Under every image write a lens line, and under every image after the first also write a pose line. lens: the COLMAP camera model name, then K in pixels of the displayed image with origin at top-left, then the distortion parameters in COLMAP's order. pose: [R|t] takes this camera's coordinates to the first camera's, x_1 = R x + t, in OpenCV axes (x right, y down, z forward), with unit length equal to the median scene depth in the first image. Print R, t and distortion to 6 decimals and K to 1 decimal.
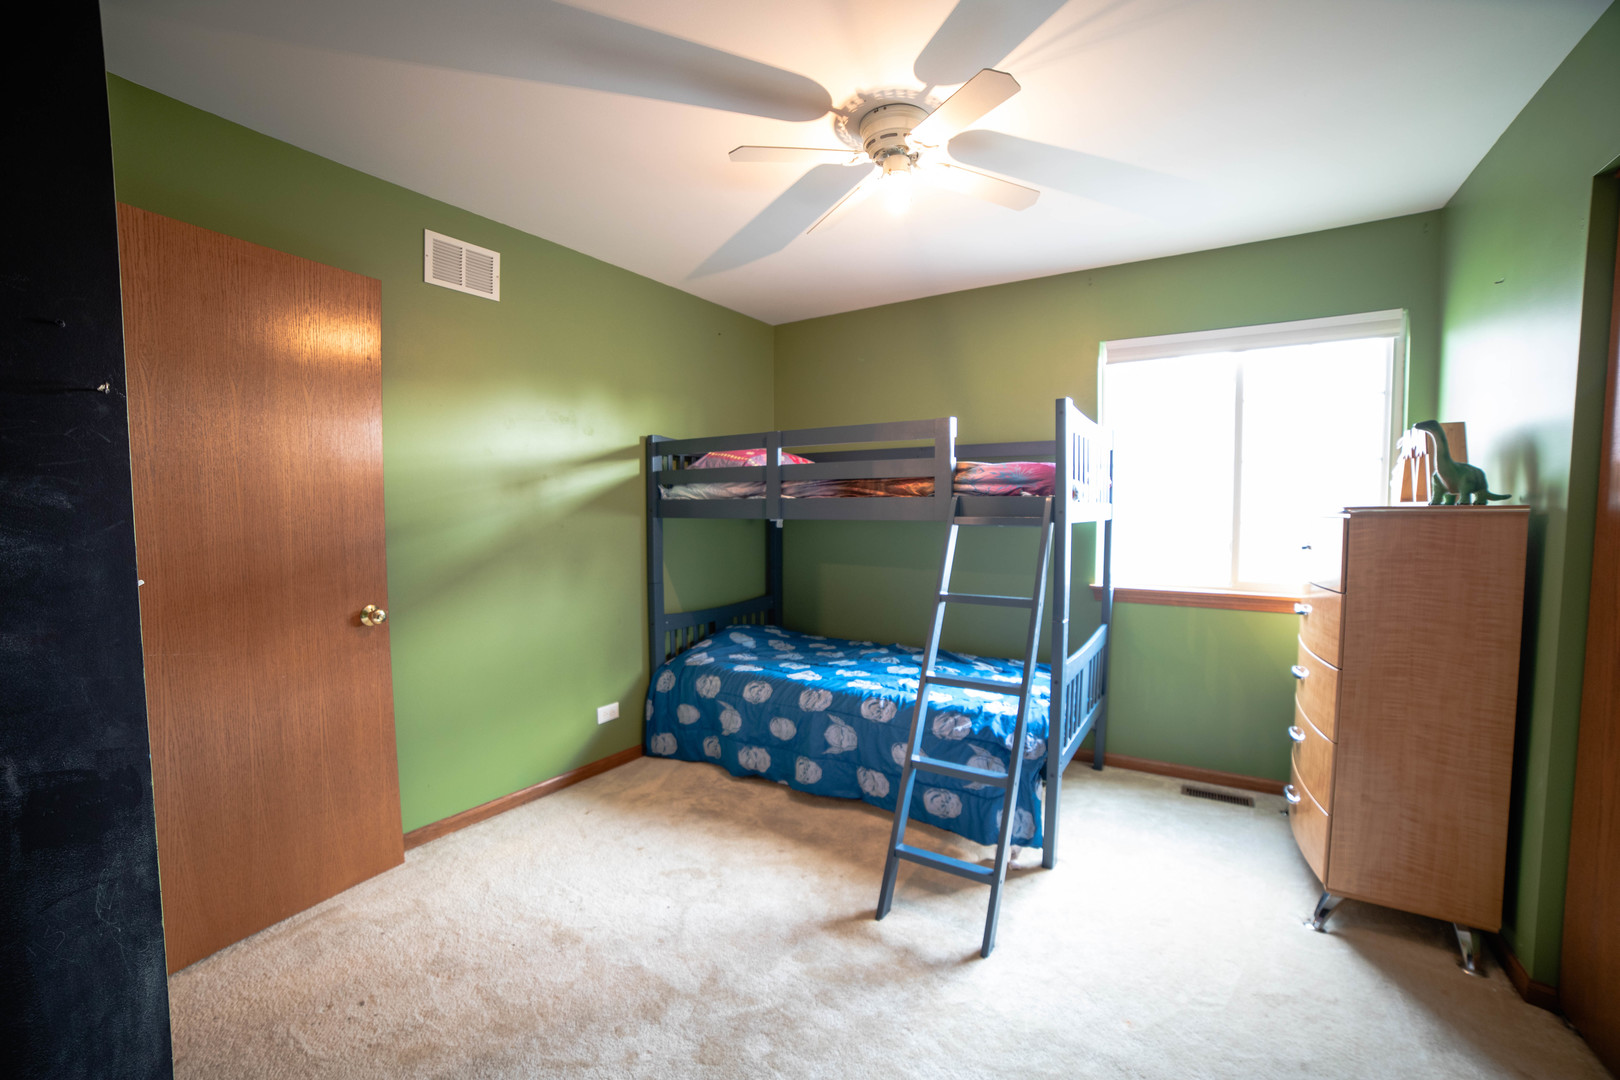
lens RADIAL K [[685.3, 0, 807.0], [0, 685.3, 543.7], [0, 0, 1]] dist [0.021374, 0.000884]
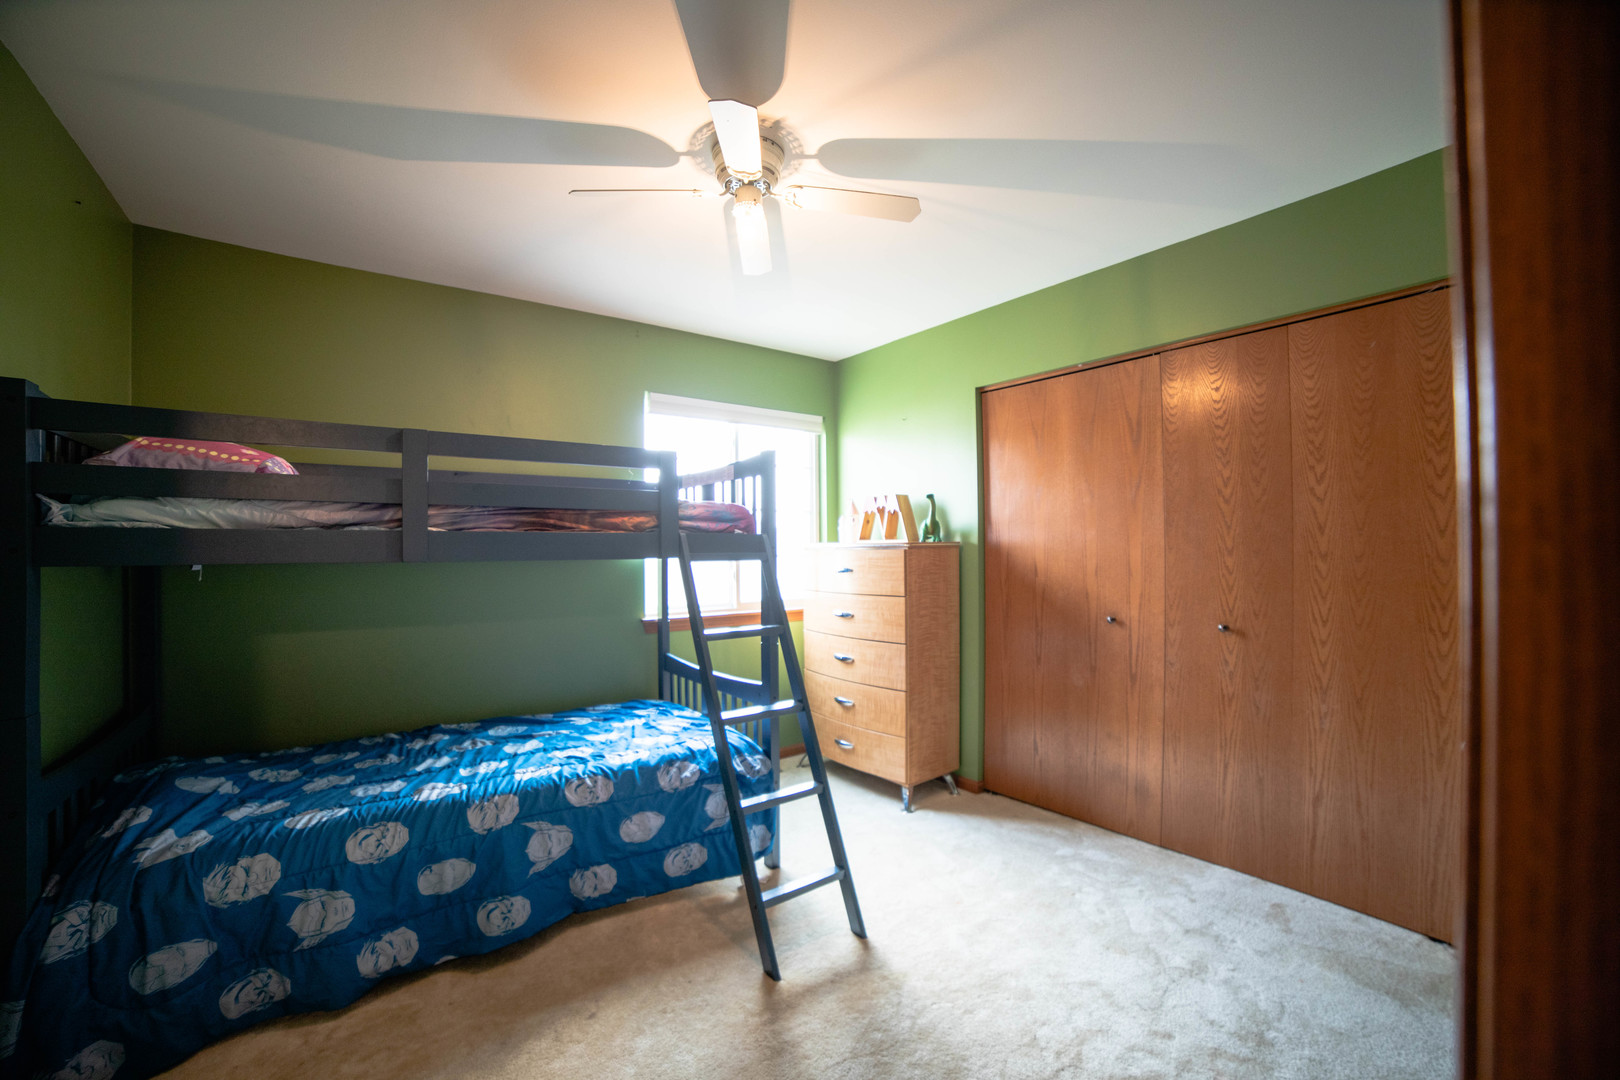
lens RADIAL K [[713.8, 0, 799.5], [0, 713.8, 540.3], [0, 0, 1]] dist [0.011333, 0.001603]
pose [[0.344115, -0.000453, 0.938928, -0.605540], [0.046888, 0.998761, -0.016702, -0.030331], [-0.937756, 0.049772, 0.343709, 0.450778]]
